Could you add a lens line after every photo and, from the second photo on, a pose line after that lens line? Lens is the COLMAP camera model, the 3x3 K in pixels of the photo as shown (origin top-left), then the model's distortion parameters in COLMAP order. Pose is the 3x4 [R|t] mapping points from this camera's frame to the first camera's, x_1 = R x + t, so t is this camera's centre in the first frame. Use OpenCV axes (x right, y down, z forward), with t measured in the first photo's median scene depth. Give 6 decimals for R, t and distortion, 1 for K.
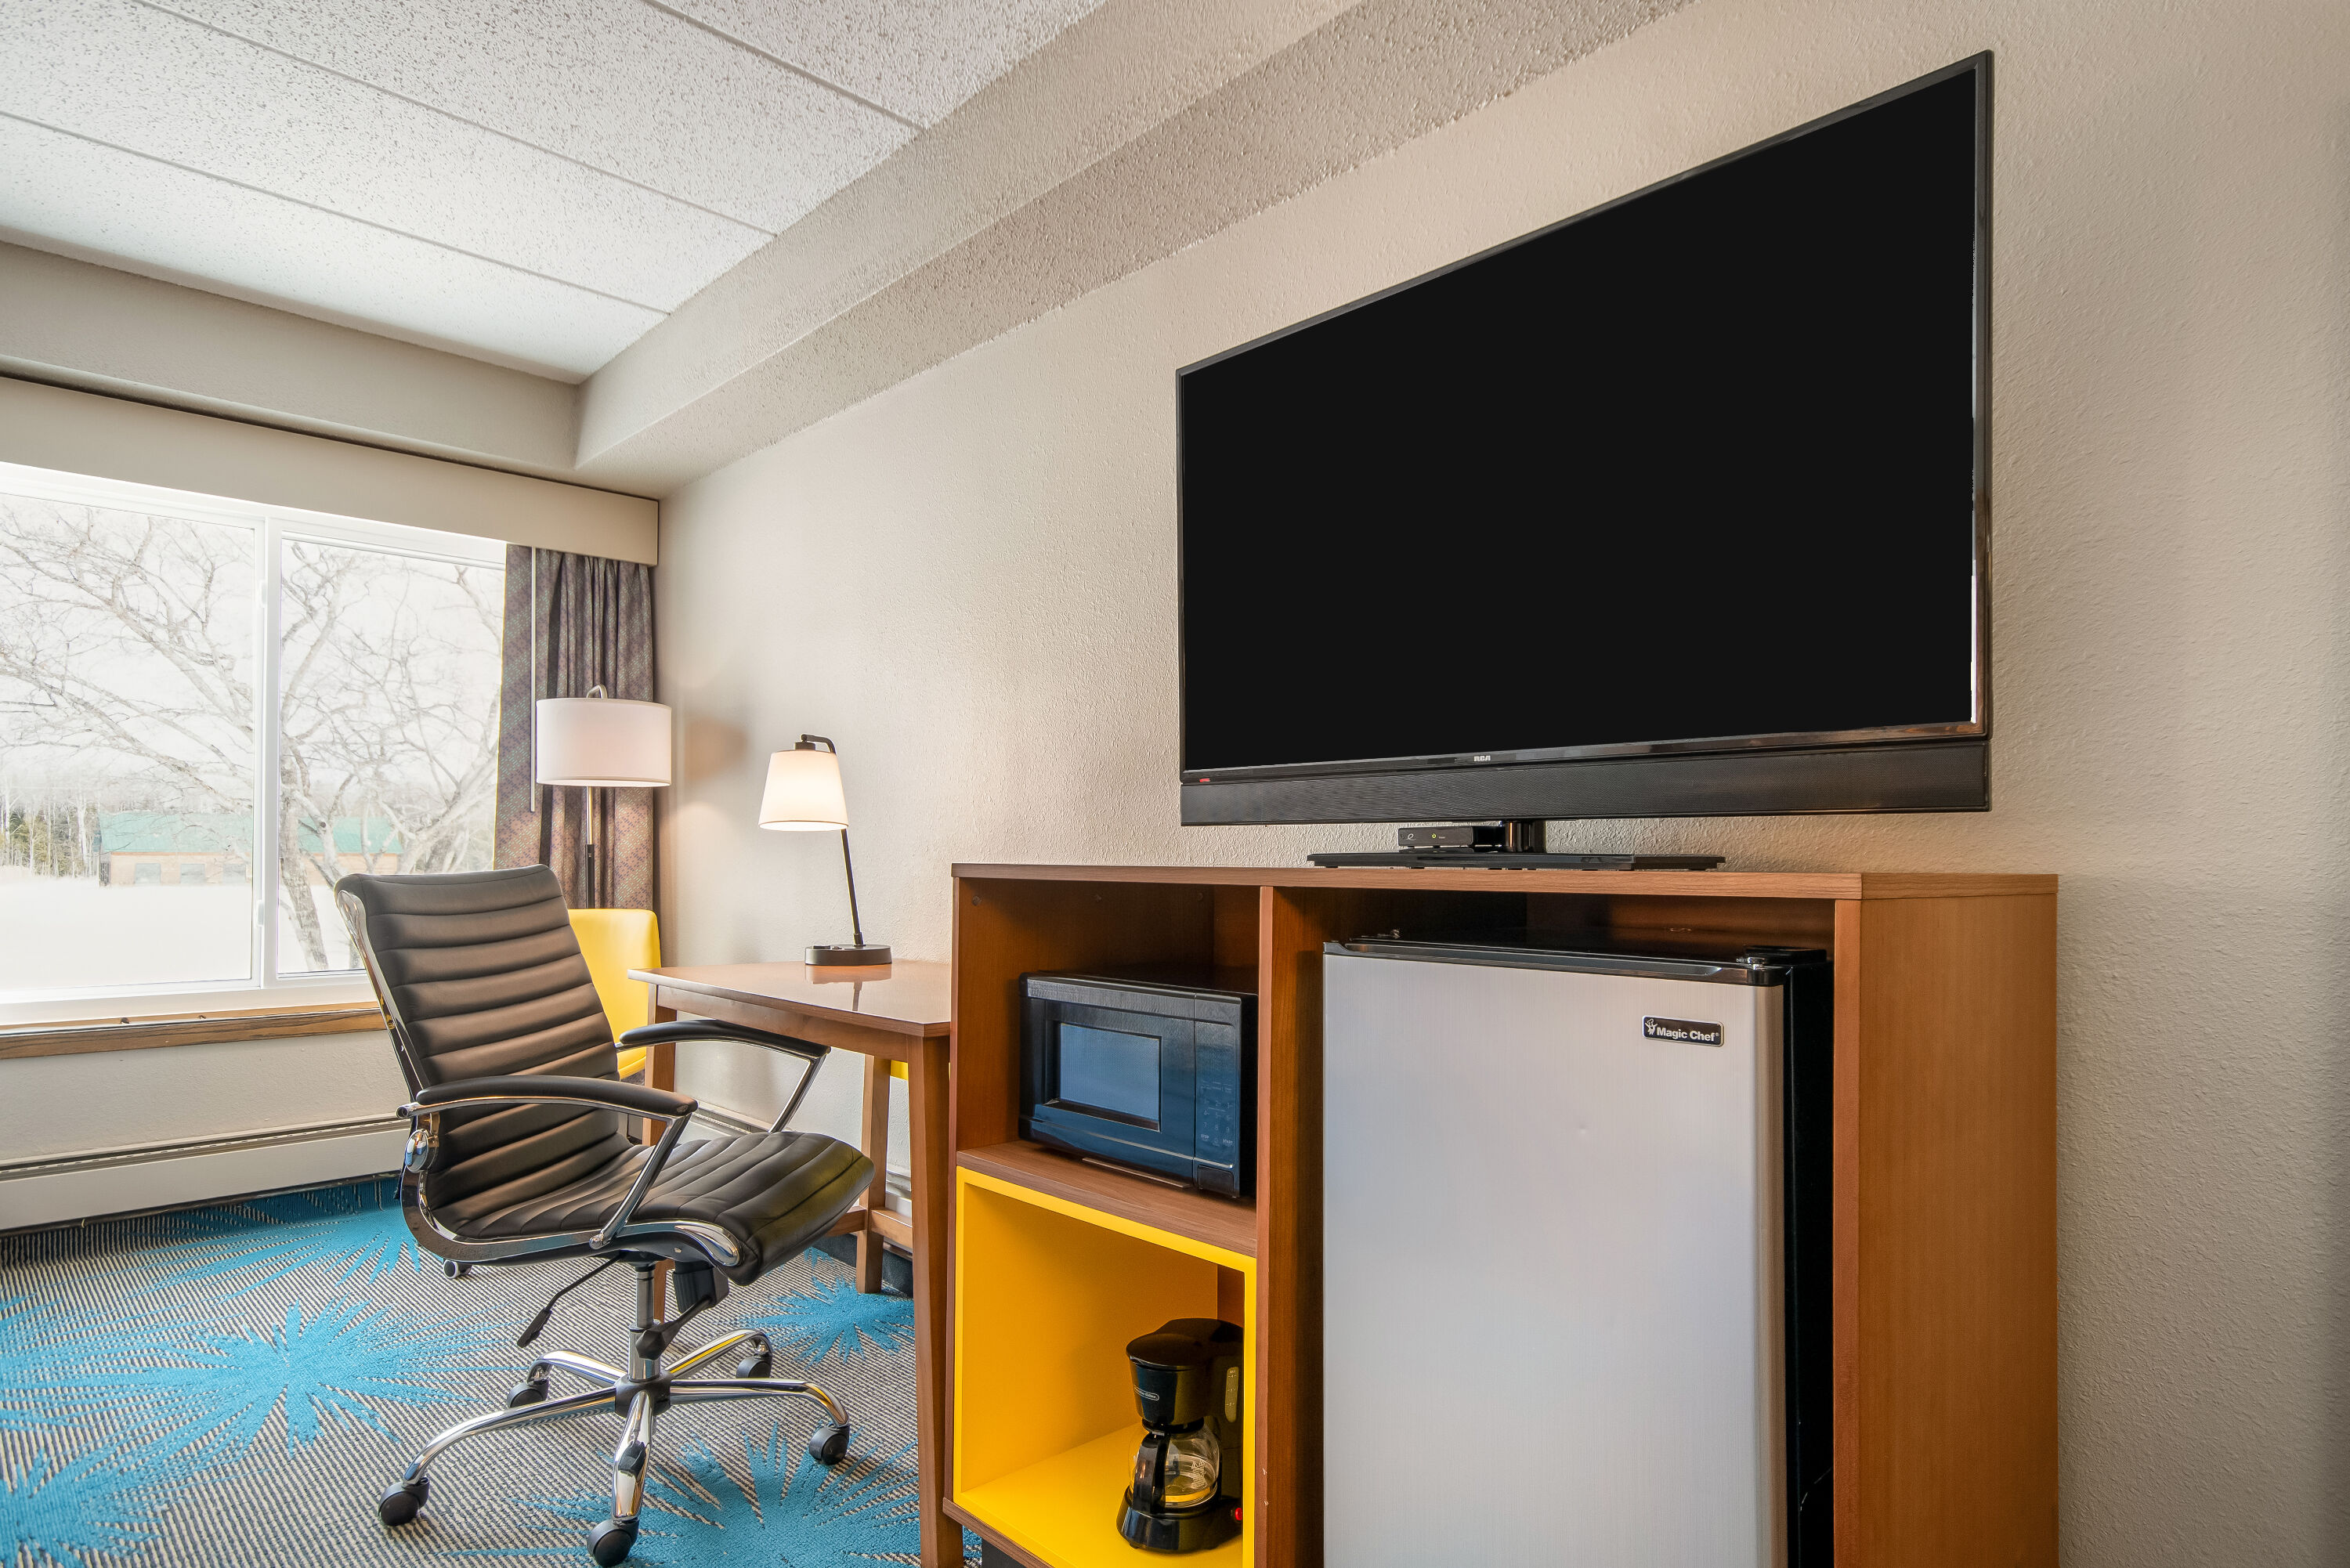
lens RADIAL K [[1280.3, 0, 1195.5], [0, 1280.3, 852.1], [0, 0, 1]] dist [0.014829, 0.002690]
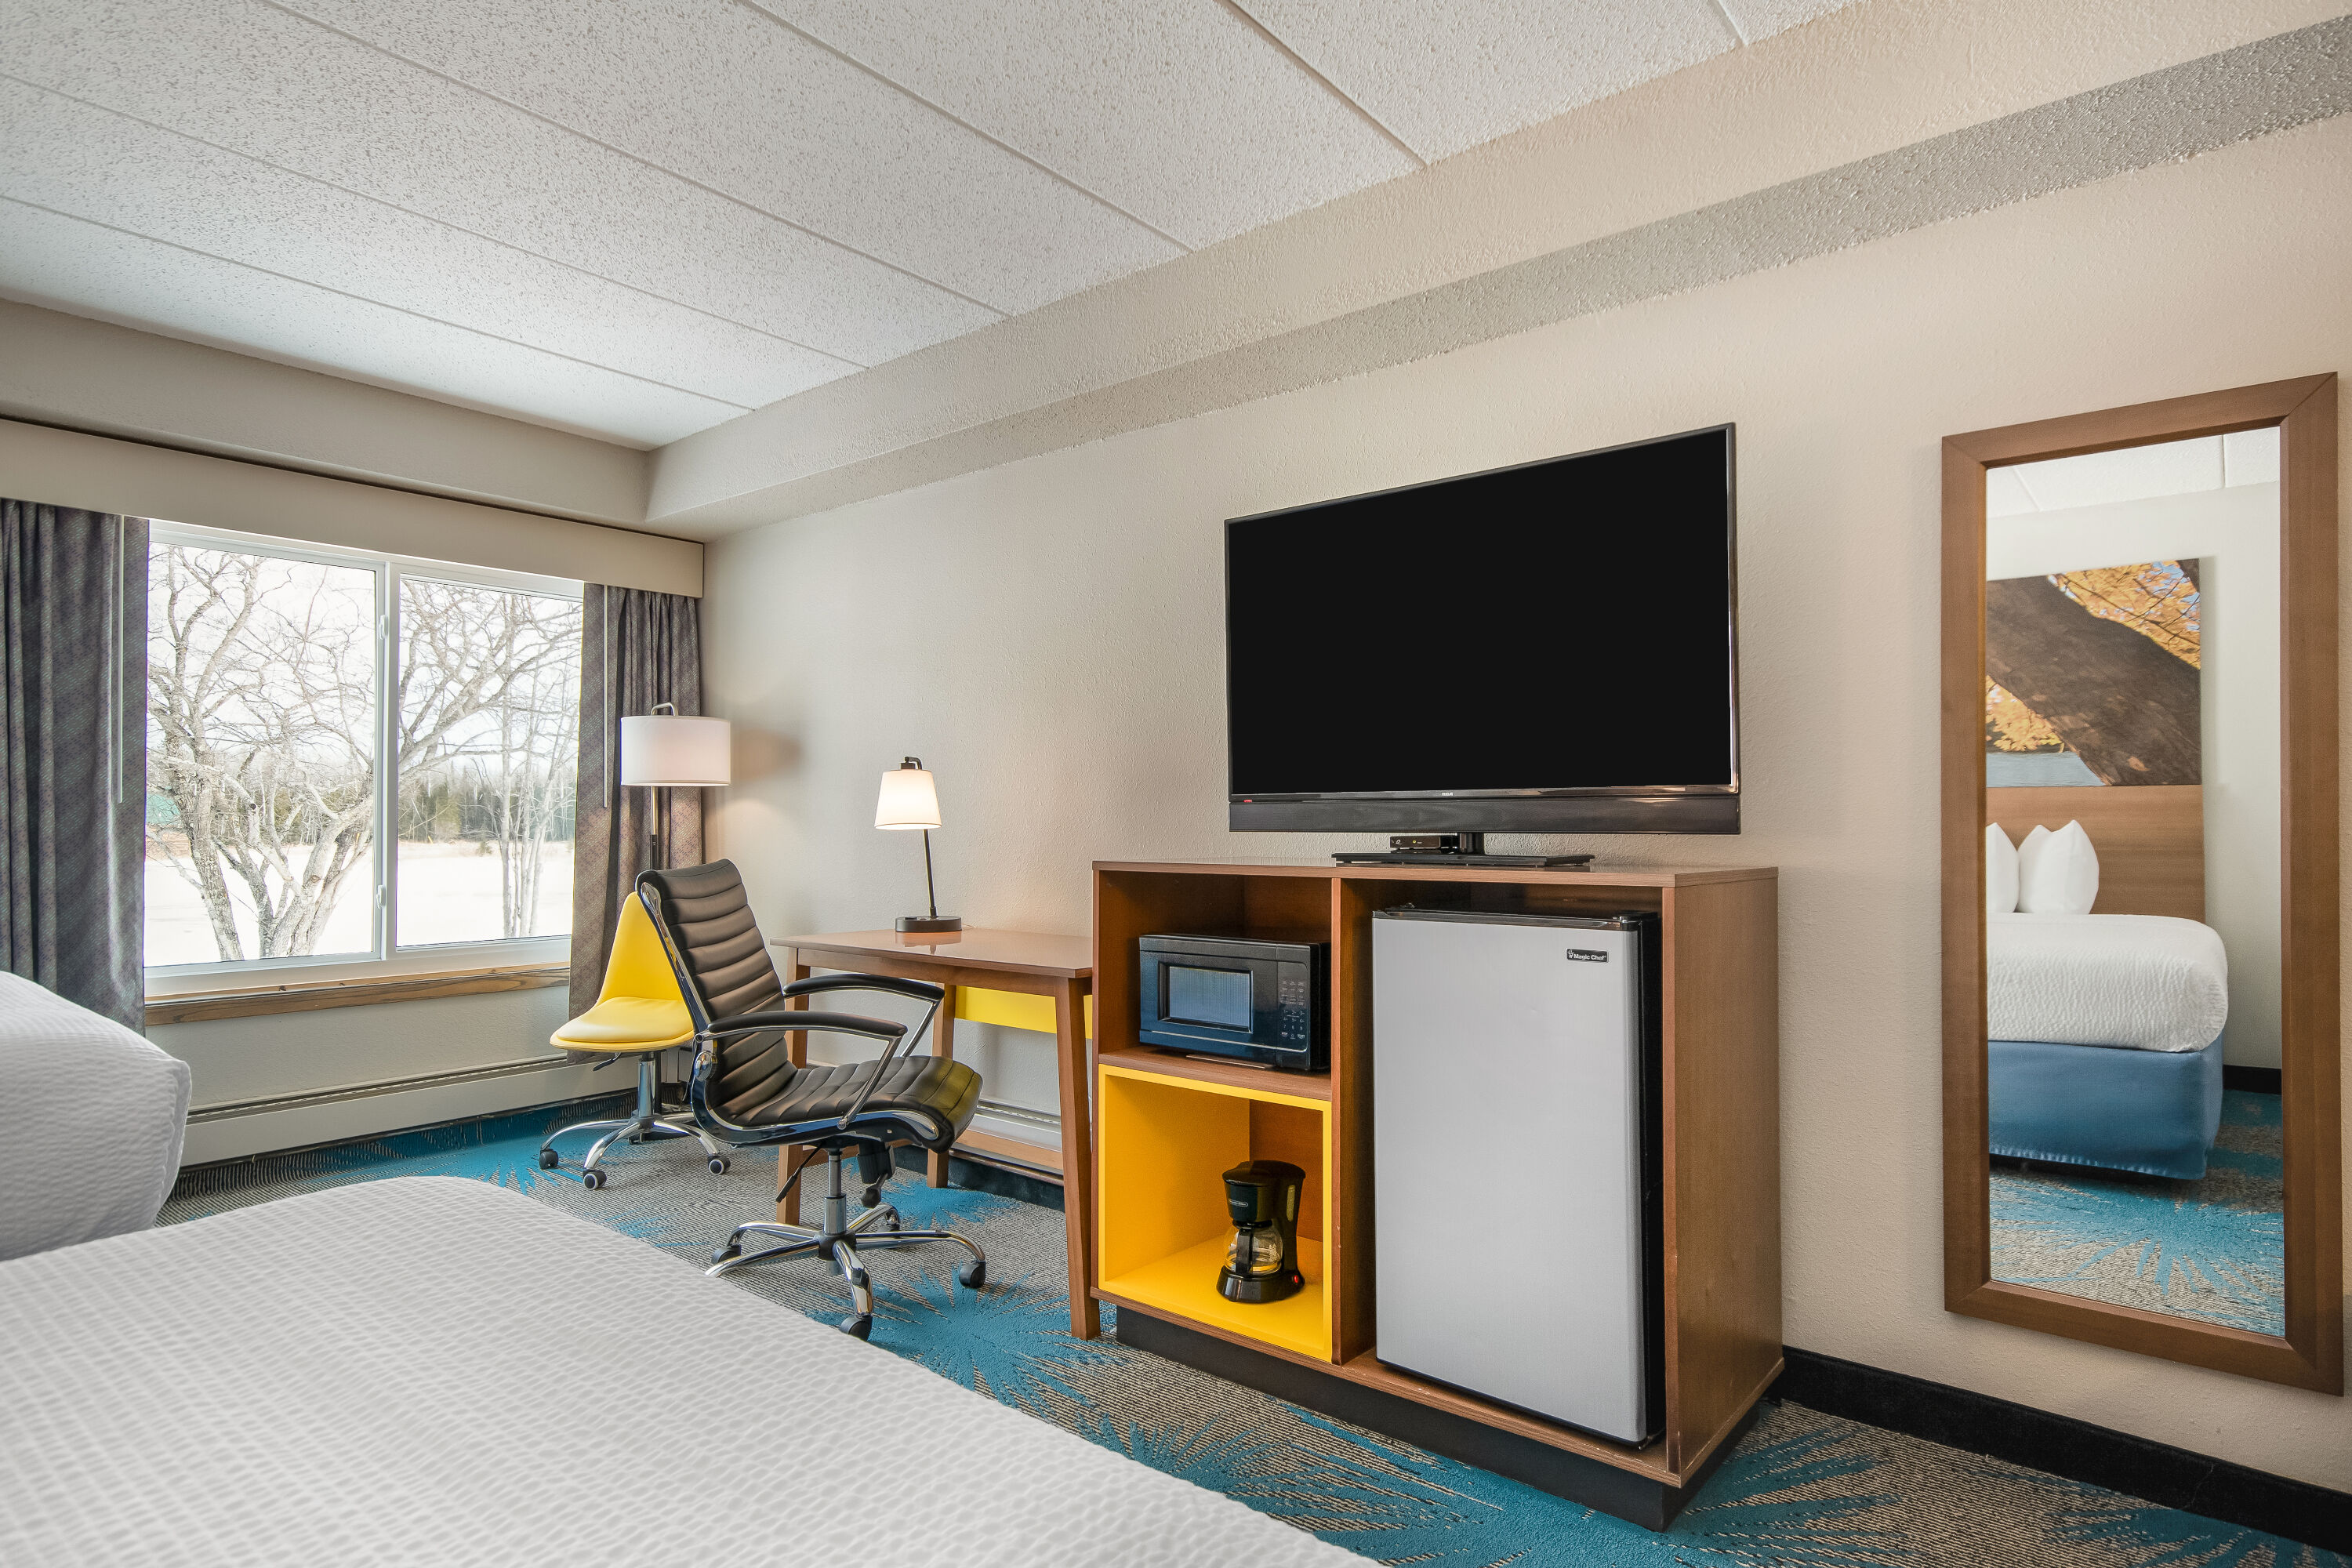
lens RADIAL K [[1281.5, 0, 1166.8], [0, 1281.5, 802.1], [0, 0, 1]] dist [0.014829, 0.002690]
pose [[0.994688, -0.004809, 0.102822, -0.234184], [0.005978, 0.999921, -0.011059, -0.038793], [-0.102761, 0.011615, 0.994638, -0.449295]]
